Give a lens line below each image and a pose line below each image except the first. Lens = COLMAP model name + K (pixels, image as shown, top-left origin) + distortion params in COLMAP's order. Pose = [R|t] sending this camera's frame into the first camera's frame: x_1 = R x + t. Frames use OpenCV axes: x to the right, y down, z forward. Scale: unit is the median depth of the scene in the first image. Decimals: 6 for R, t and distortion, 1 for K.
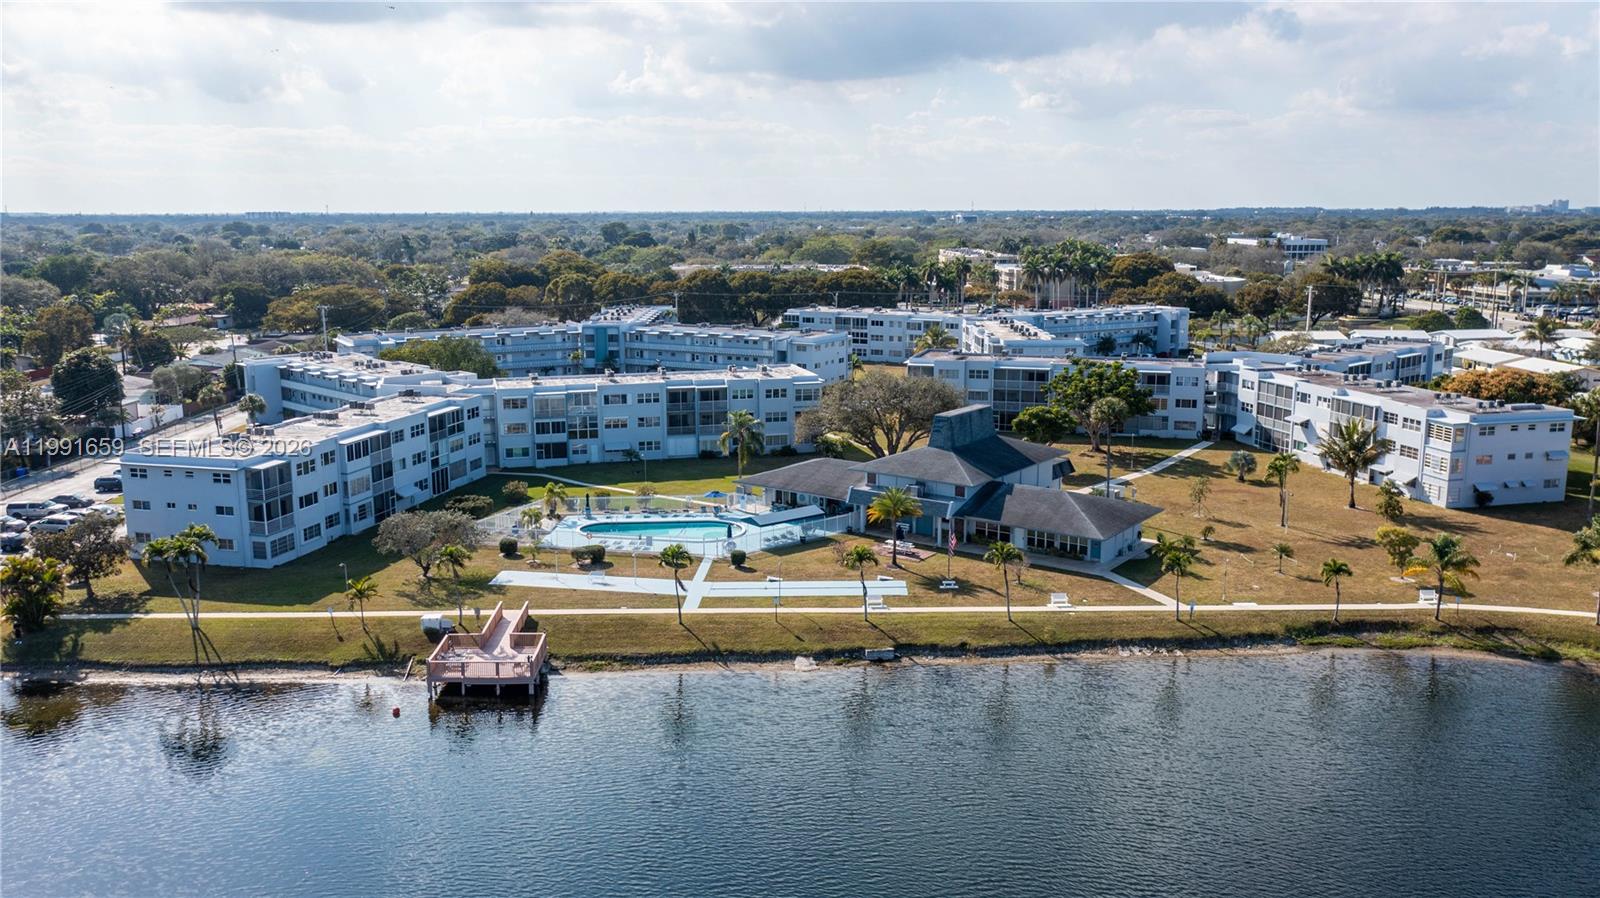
lens RADIAL K [[1276.3, 0, 791.6], [0, 1276.3, 446.6], [0, 0, 1]] dist [-0.009497, 0.010681]
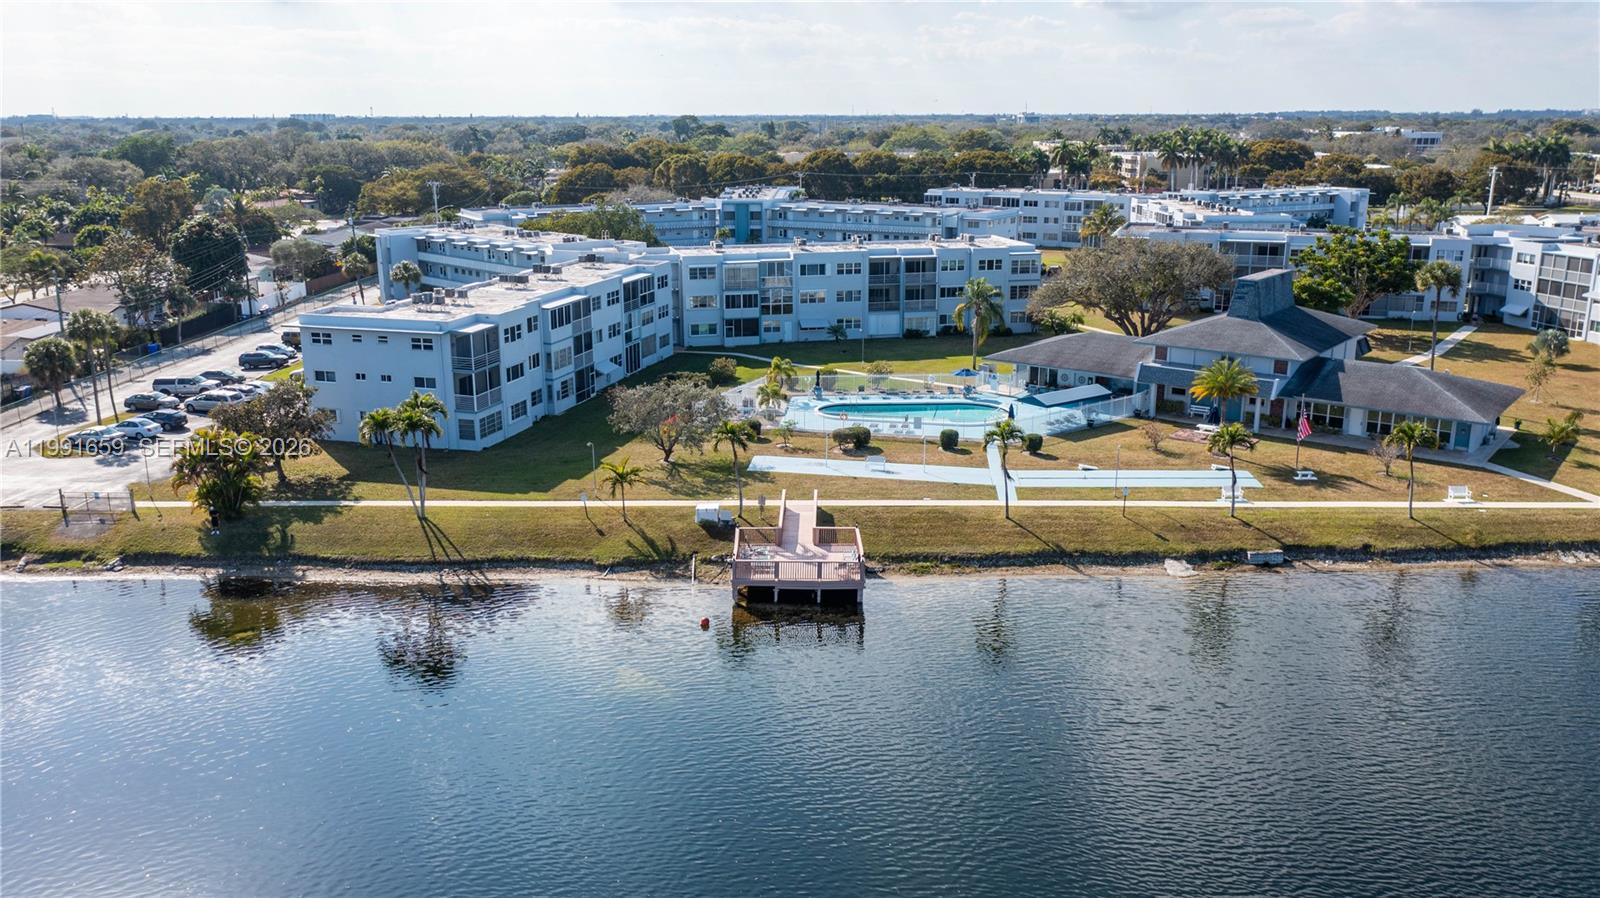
lens RADIAL K [[1276.3, 0, 791.7], [0, 1276.3, 448.4], [0, 0, 1]] dist [-0.009497, 0.010681]
pose [[0.999478, 0.007909, -0.031333, -0.121613], [-0.005618, 0.997349, 0.072546, 0.021630], [0.031824, -0.072332, 0.996873, 0.111603]]
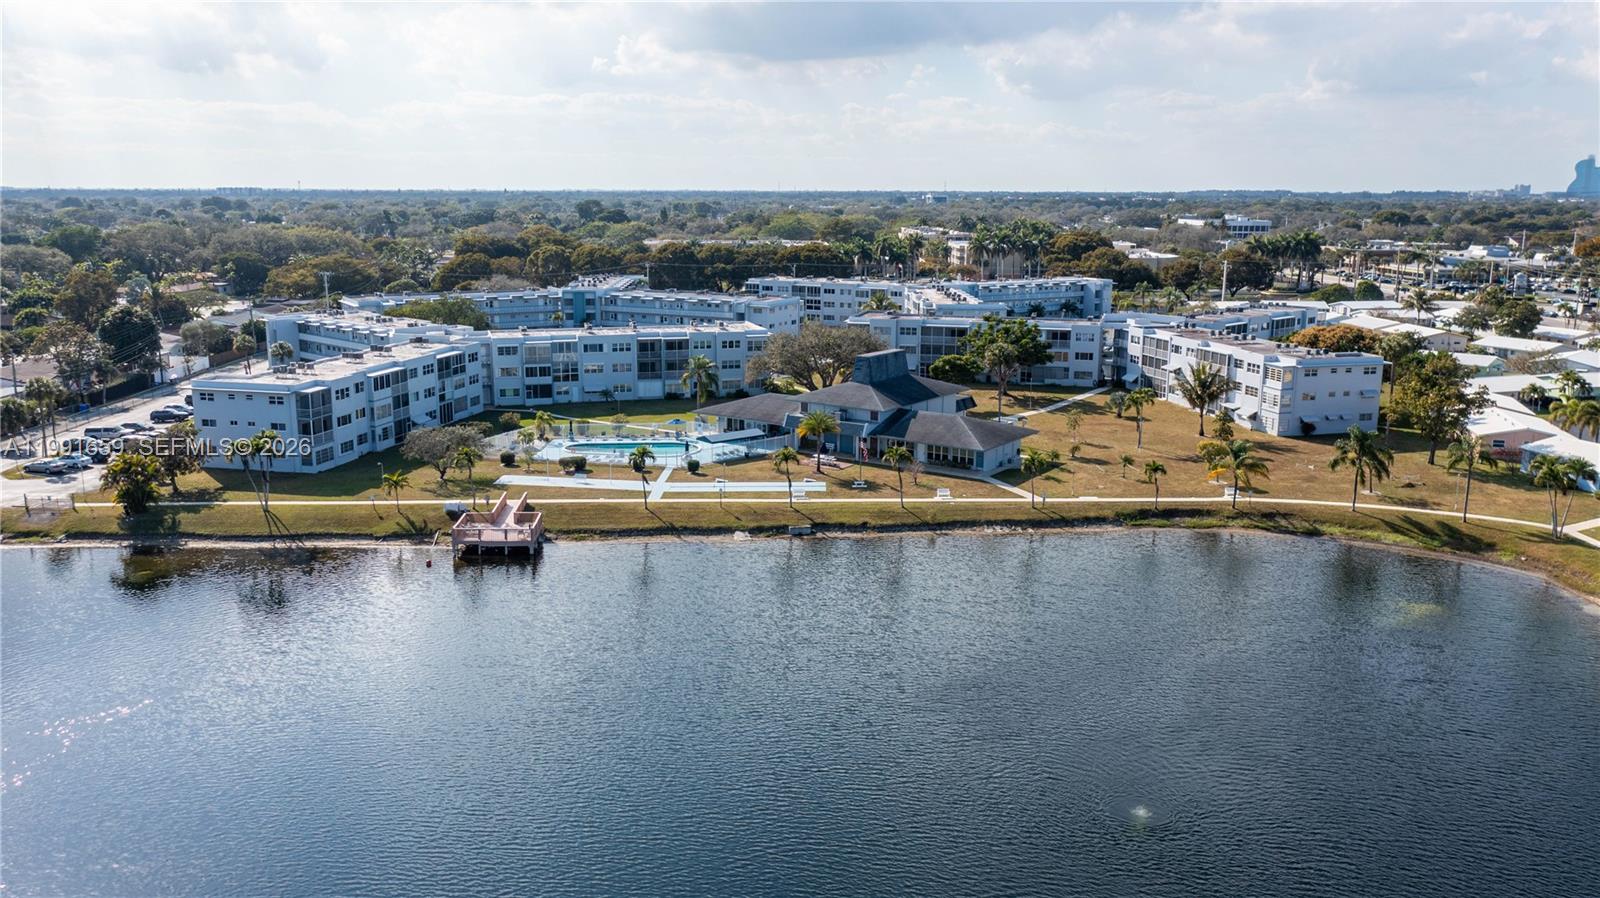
lens RADIAL K [[1276.3, 0, 793.7], [0, 1276.3, 444.3], [0, 0, 1]] dist [-0.009497, 0.010681]
pose [[0.999754, 0.002839, 0.022000, 0.020005], [-0.003142, 0.999900, 0.013760, 0.033977], [-0.021959, -0.013825, 0.999663, -0.173878]]
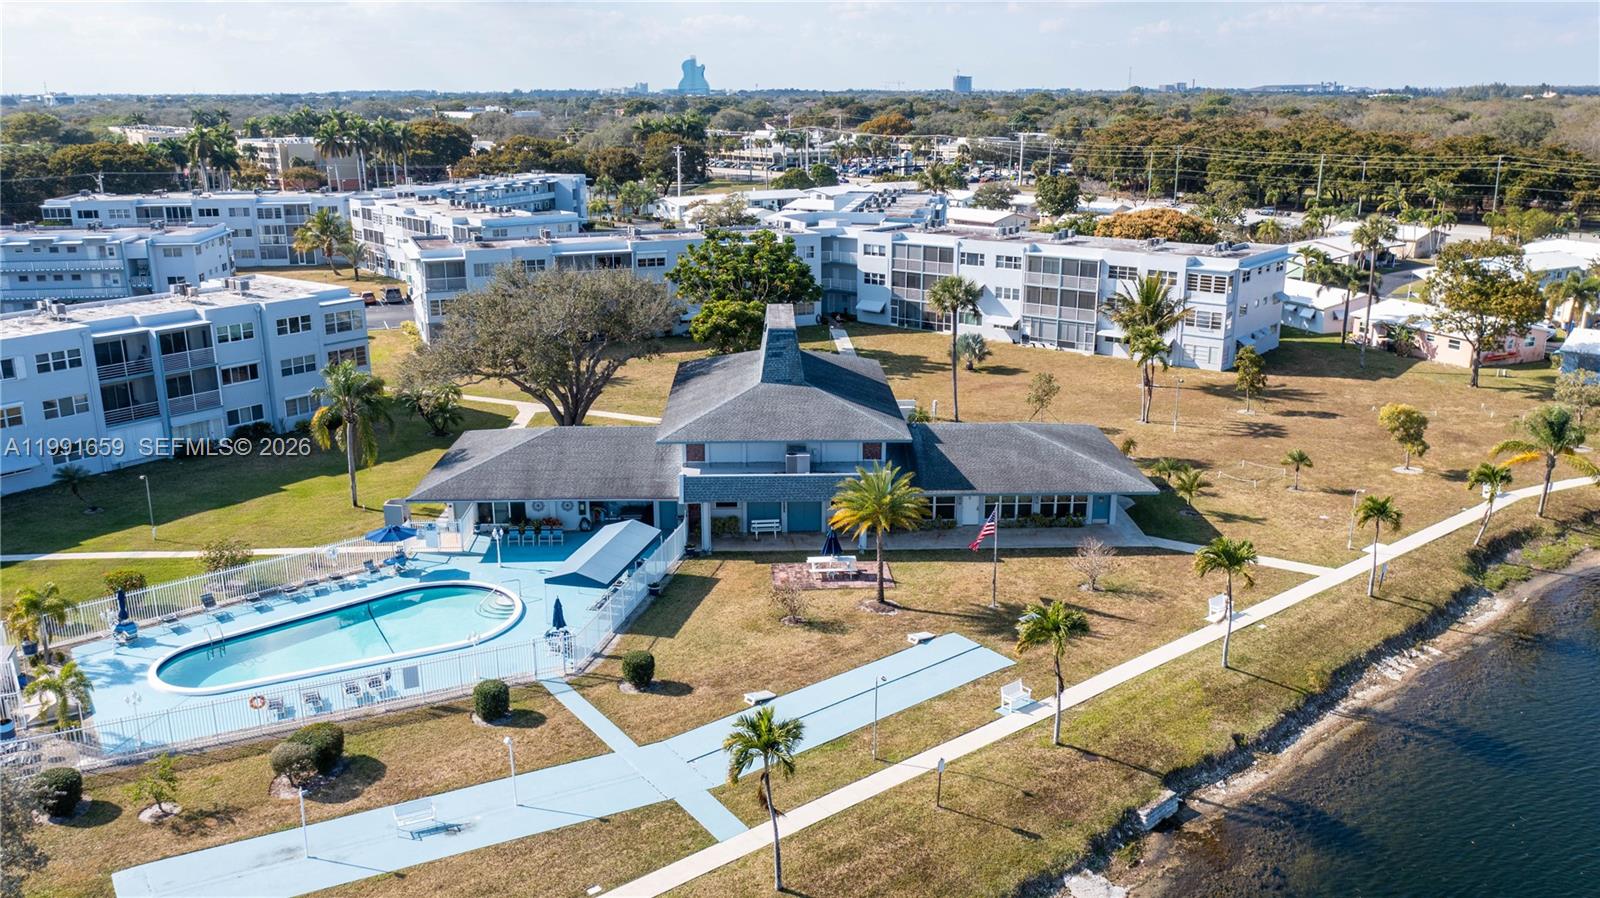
lens RADIAL K [[1276.3, 0, 798.8], [0, 1276.3, 453.1], [0, 0, 1]] dist [-0.009497, 0.010681]
pose [[0.787131, -0.168204, 0.593408, -0.185499], [0.113779, 0.985183, 0.128330, -0.032885], [-0.606201, -0.033495, 0.794606, 0.408468]]
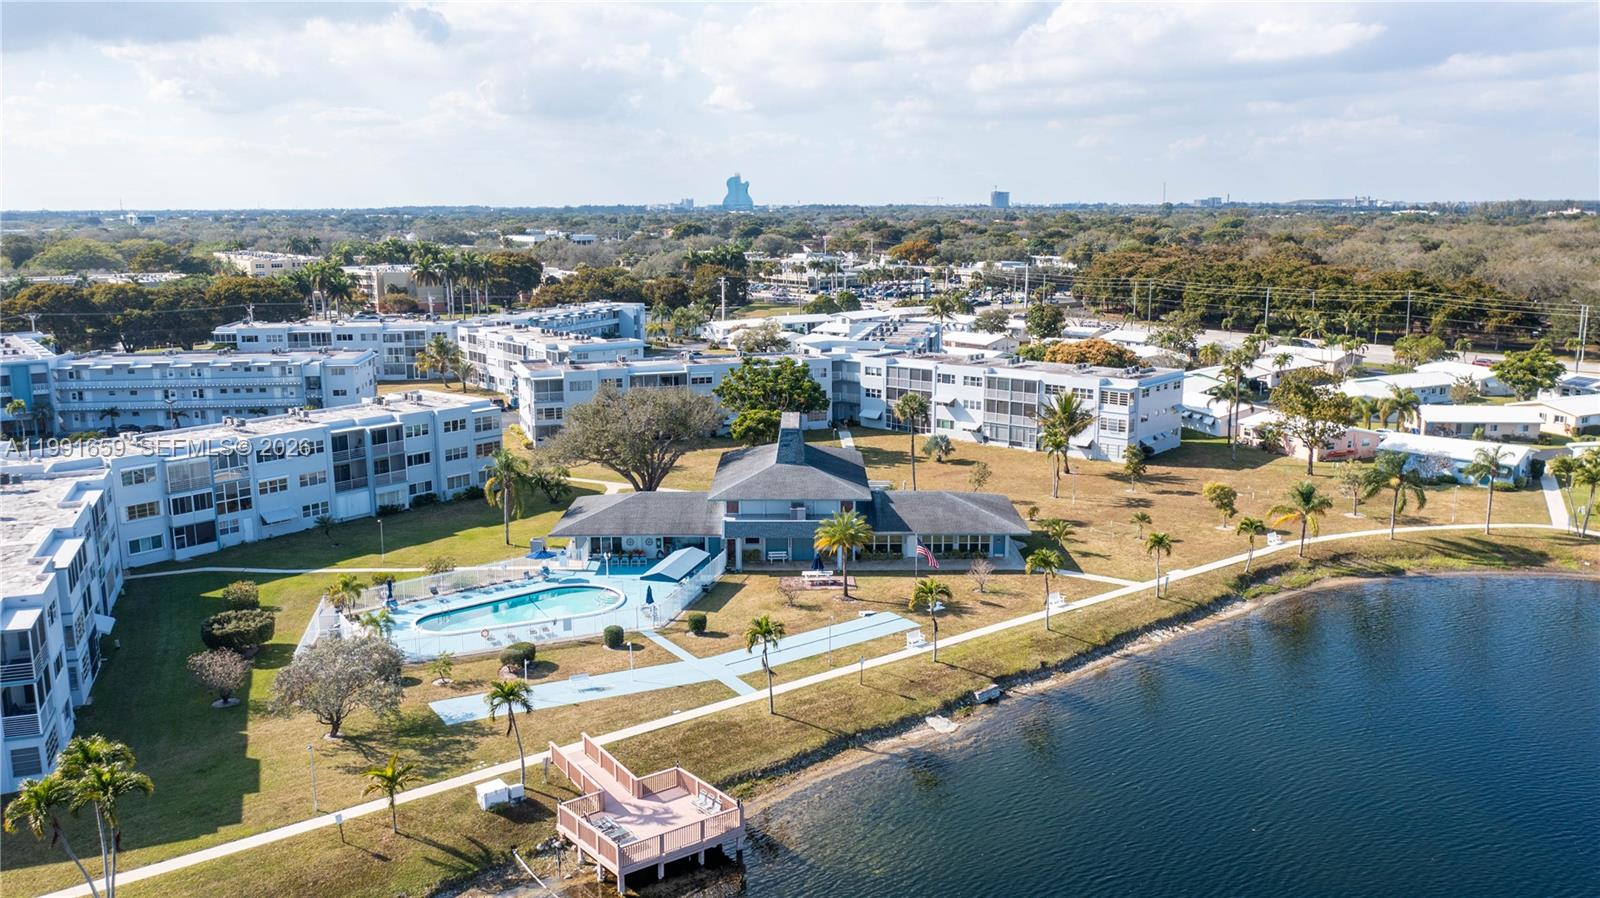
lens RADIAL K [[1276.3, 0, 800.4], [0, 1276.3, 455.3], [0, 0, 1]] dist [-0.009497, 0.010681]
pose [[0.805932, -0.114992, 0.580733, -0.316689], [0.110730, 0.992922, 0.042941, -0.033563], [-0.581561, 0.029697, 0.812961, 0.202286]]
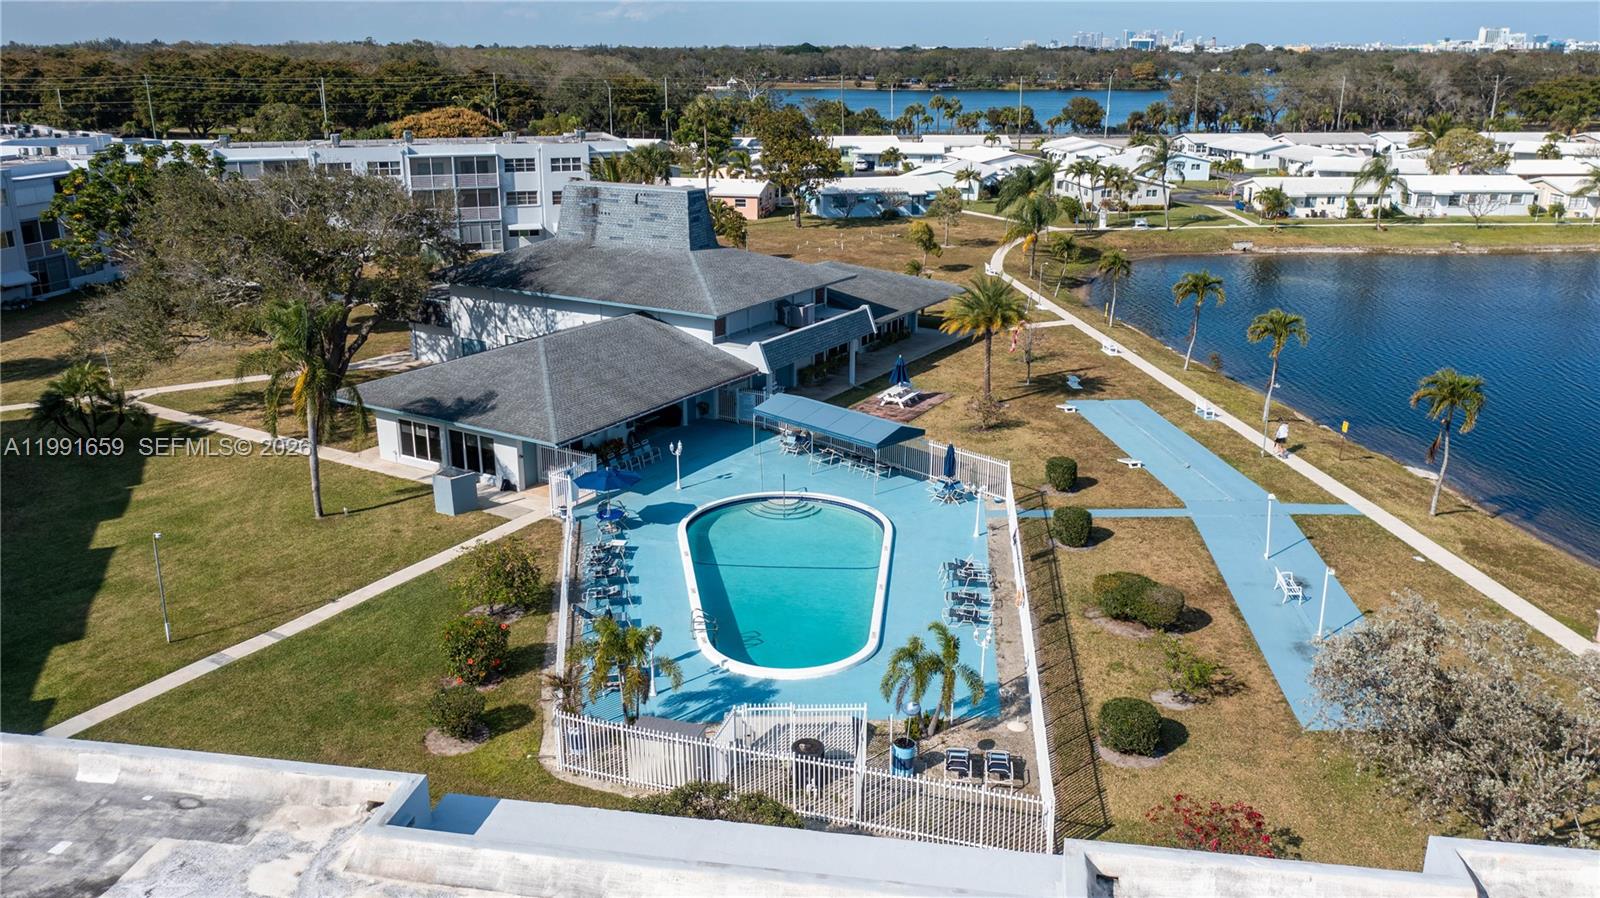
lens RADIAL K [[1276.3, 0, 795.6], [0, 1276.3, 443.1], [0, 0, 1]] dist [-0.009497, 0.010681]
pose [[-0.079631, -0.293076, 0.952767, -0.346682], [0.183897, 0.935078, 0.303005, -0.063409], [-0.979715, 0.199339, -0.020565, 0.774490]]
